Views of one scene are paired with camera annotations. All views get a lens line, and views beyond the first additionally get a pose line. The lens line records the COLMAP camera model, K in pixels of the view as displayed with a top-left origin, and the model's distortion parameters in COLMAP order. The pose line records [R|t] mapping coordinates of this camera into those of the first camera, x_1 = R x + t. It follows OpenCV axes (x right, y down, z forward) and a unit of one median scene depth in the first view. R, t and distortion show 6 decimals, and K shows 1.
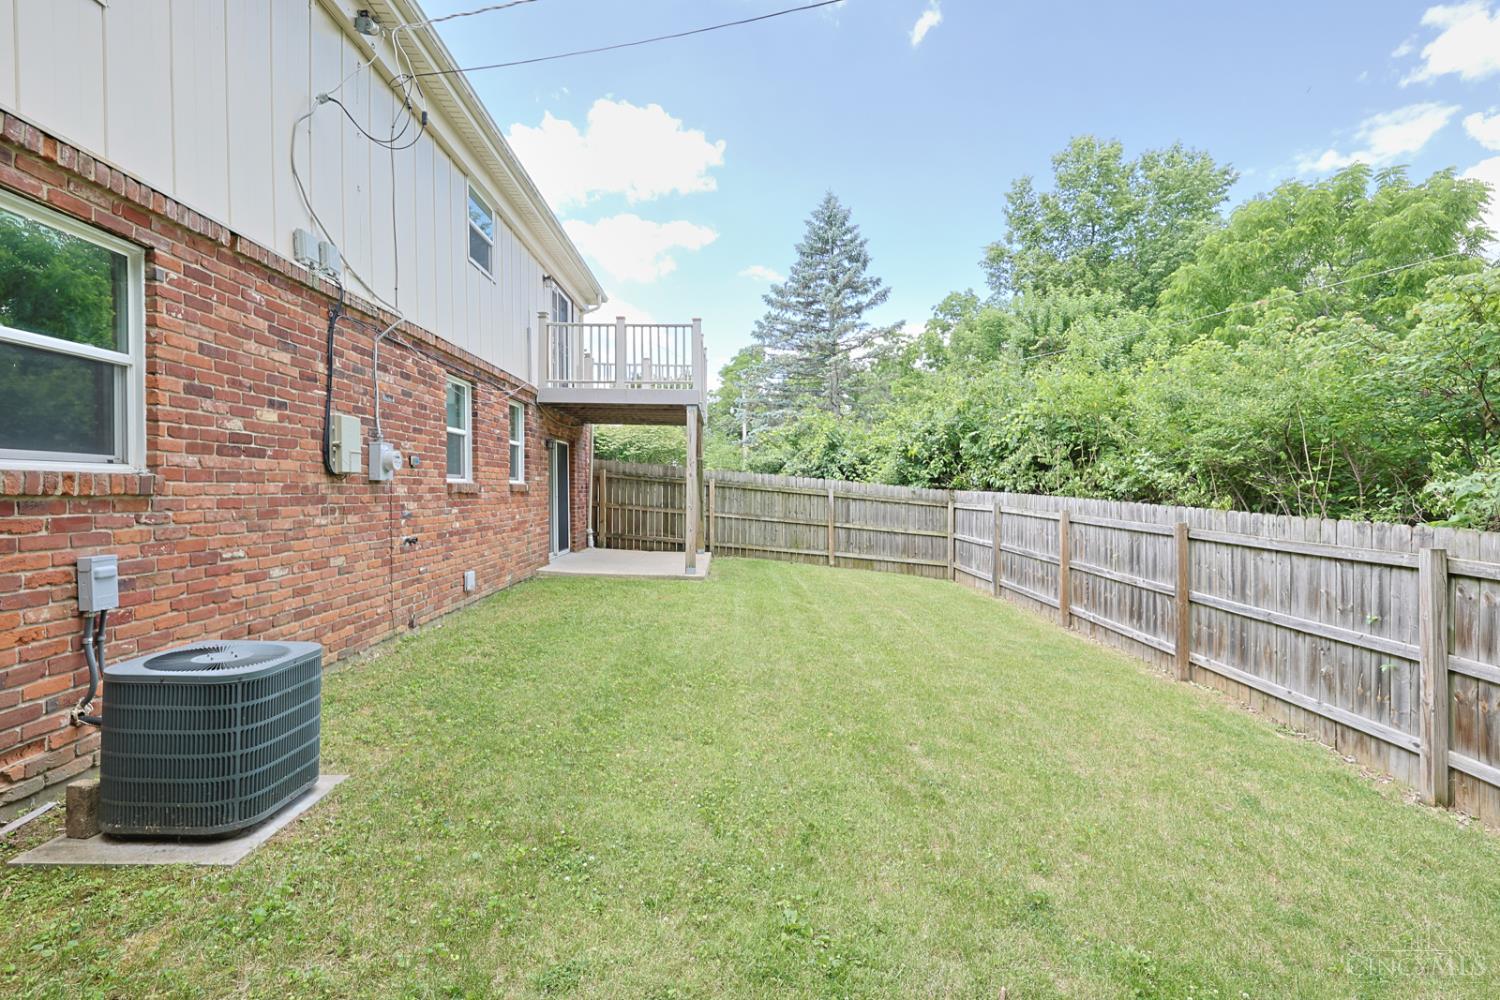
lens RADIAL K [[693.9, 0, 749.2], [0, 693.9, 496.9], [0, 0, 1]] dist [-0.001872, -0.000813]
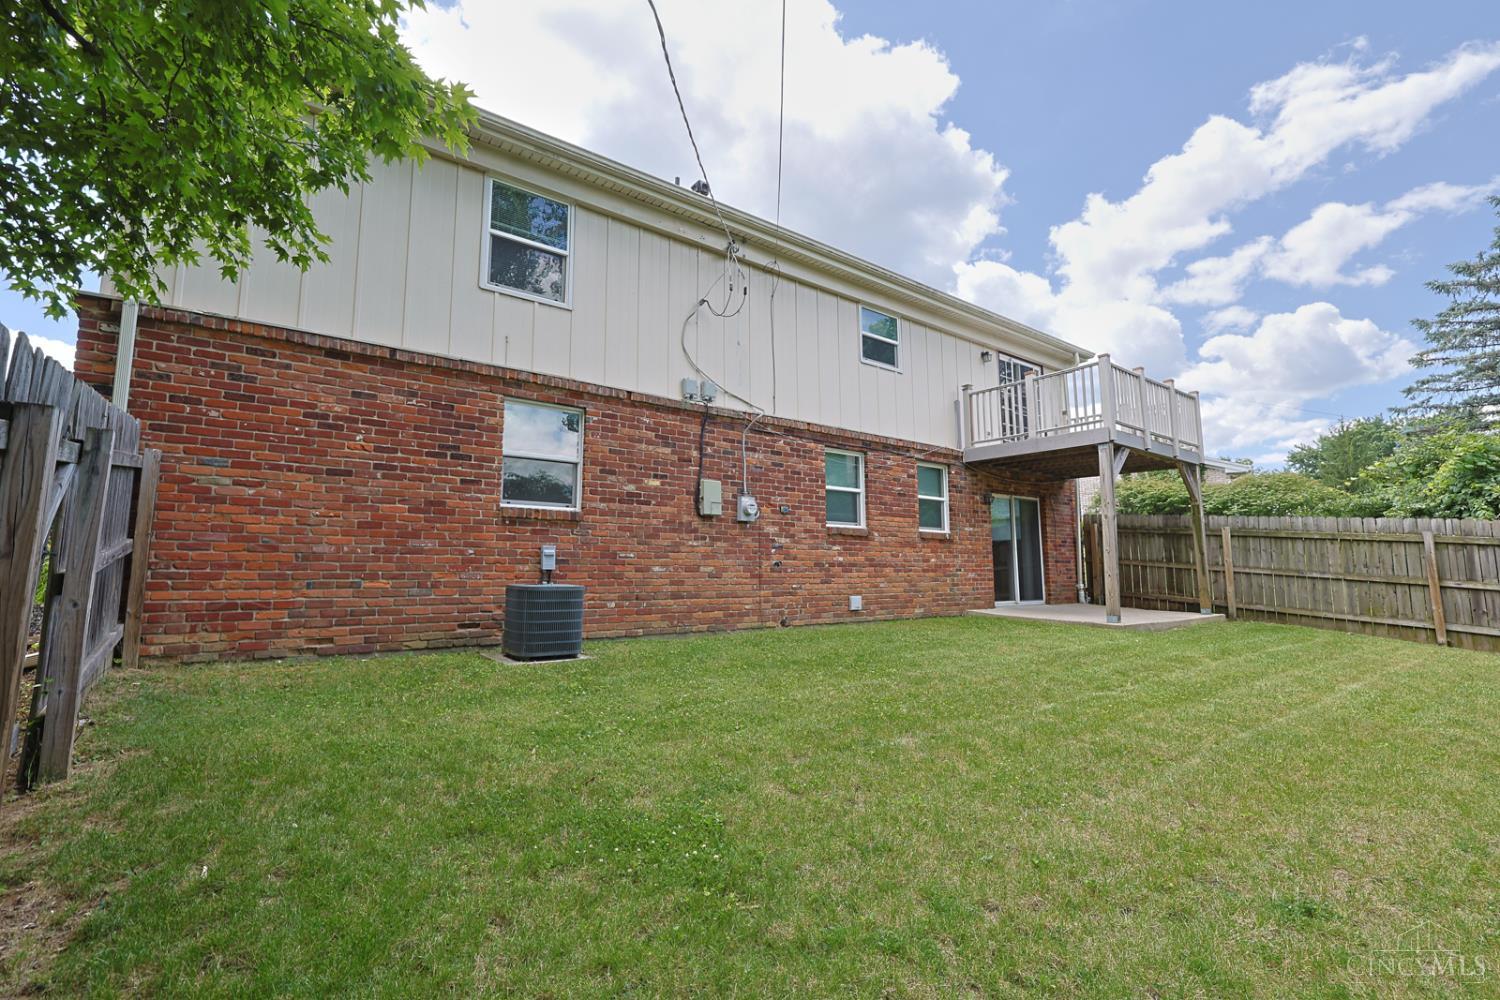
lens RADIAL K [[666.2, 0, 743.4], [0, 666.2, 497.9], [0, 0, 1]] dist [-0.000794, -0.000091]
pose [[0.579232, -0.092458, -0.809902, 0.596825], [-0.008083, 0.992846, -0.119124, 0.090113], [0.815122, 0.075547, 0.574342, 0.123057]]
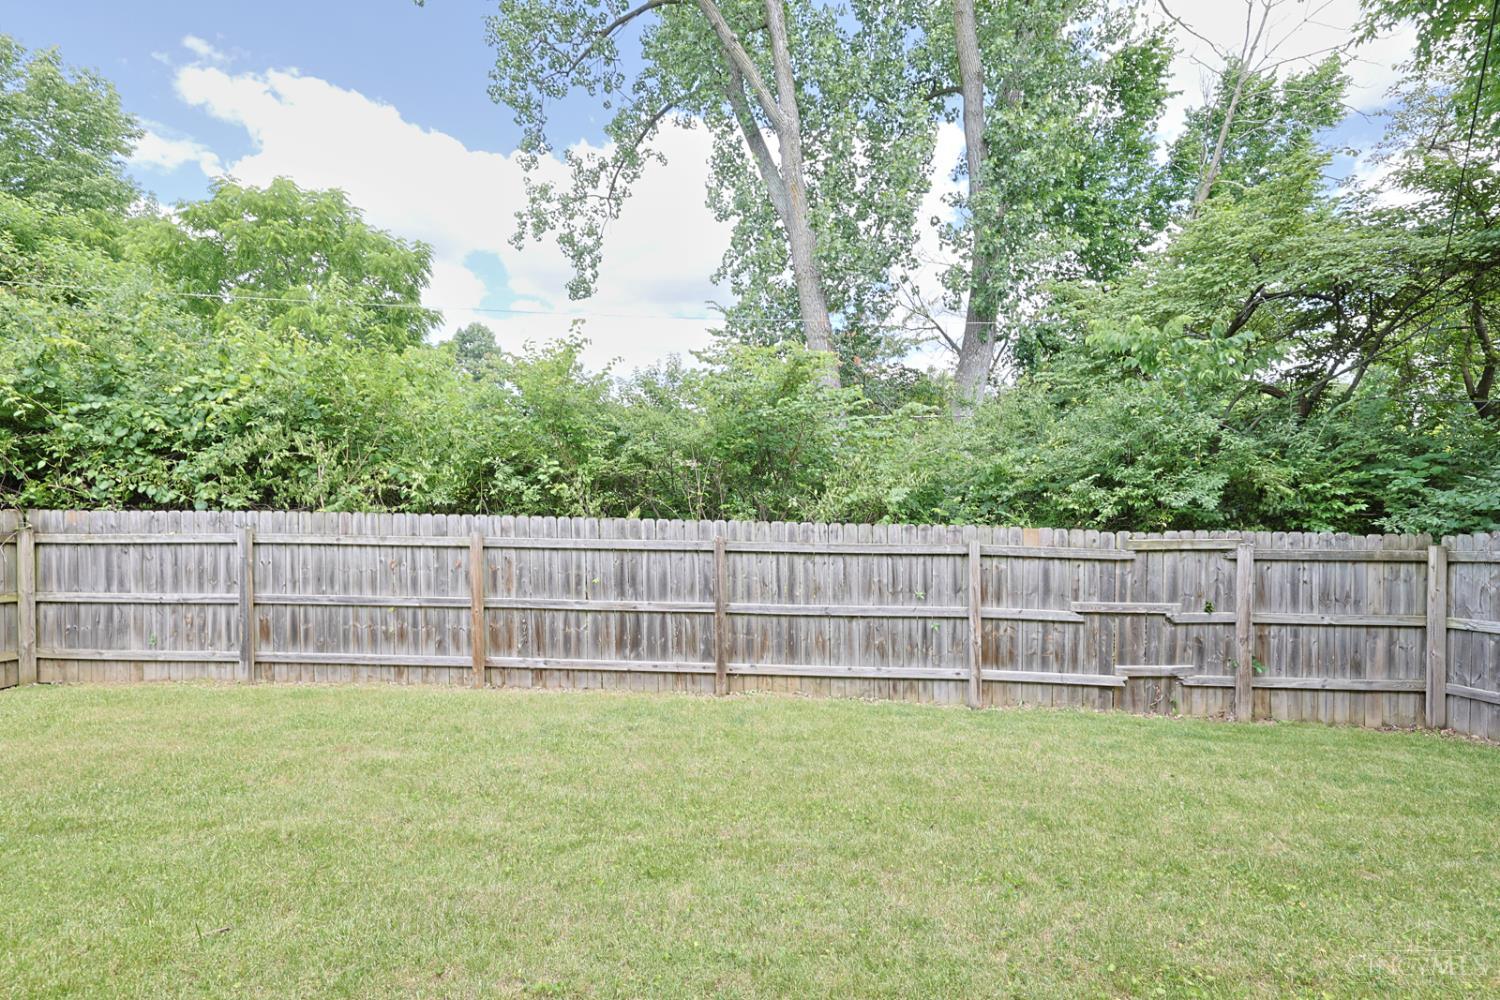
lens RADIAL K [[666.2, 0, 743.0], [0, 666.2, 494.4], [0, 0, 1]] dist [-0.000794, -0.000091]
pose [[0.080740, -0.016976, 0.996591, -0.357372], [0.020342, 0.999675, 0.015381, -0.040821], [-0.996528, 0.019031, 0.081059, 0.983811]]
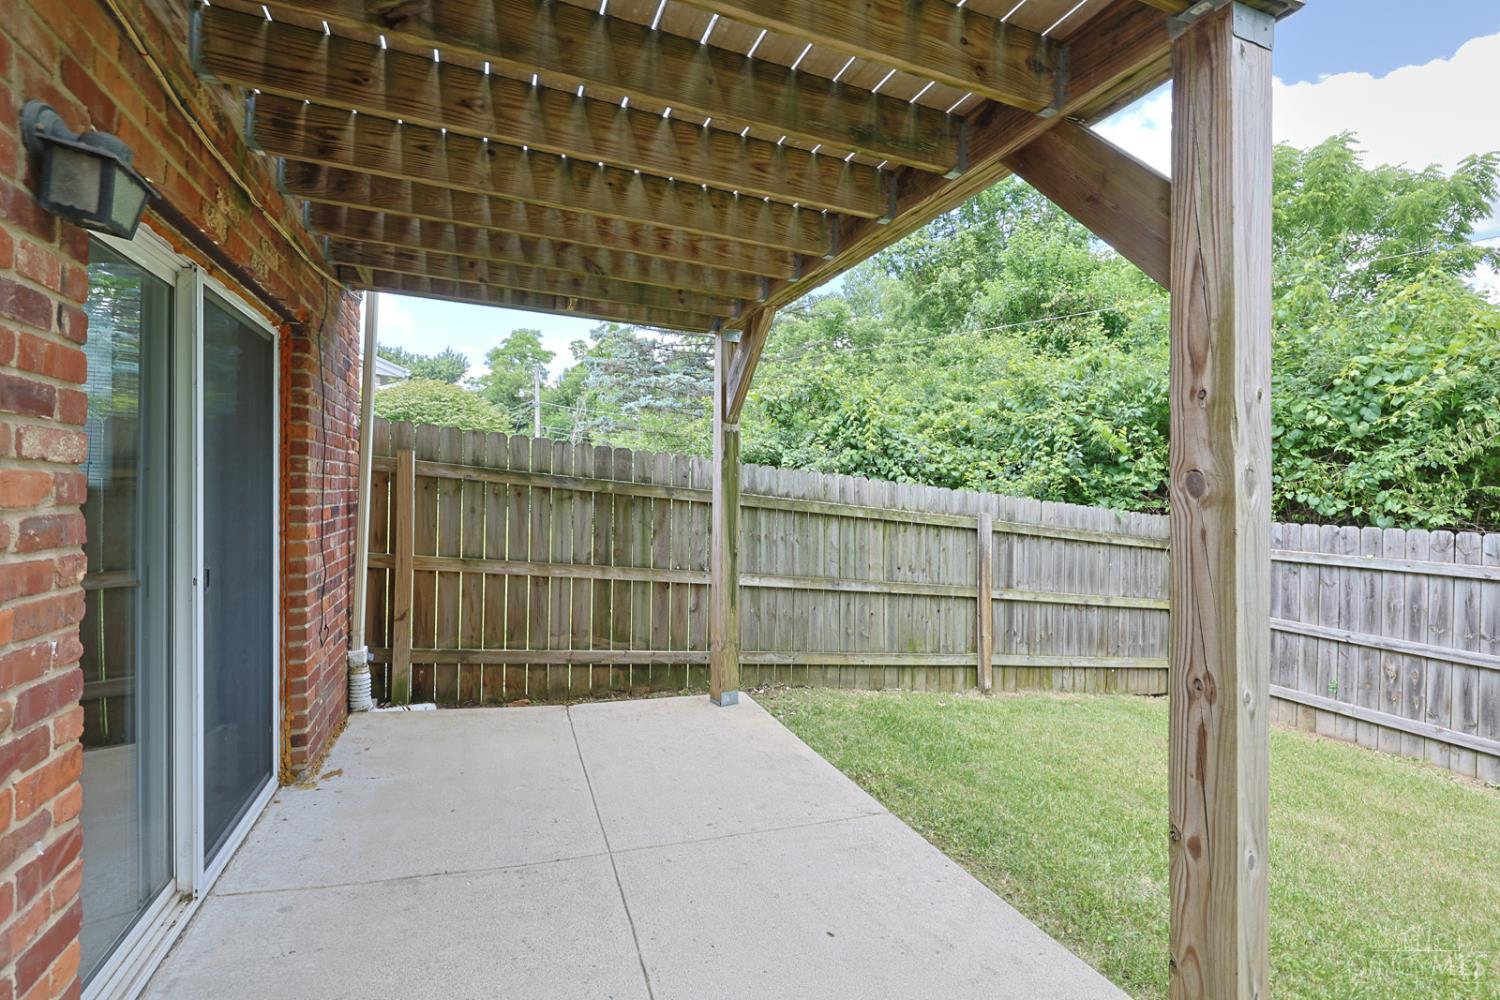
lens RADIAL K [[666.2, 0, 742.8], [0, 666.2, 495.3], [0, 0, 1]] dist [-0.000794, -0.000091]
pose [[0.938868, 0.011692, 0.344079, -0.384417], [-0.010599, 0.999931, -0.005058, -0.043642], [-0.344115, 0.001102, 0.938927, 1.488344]]
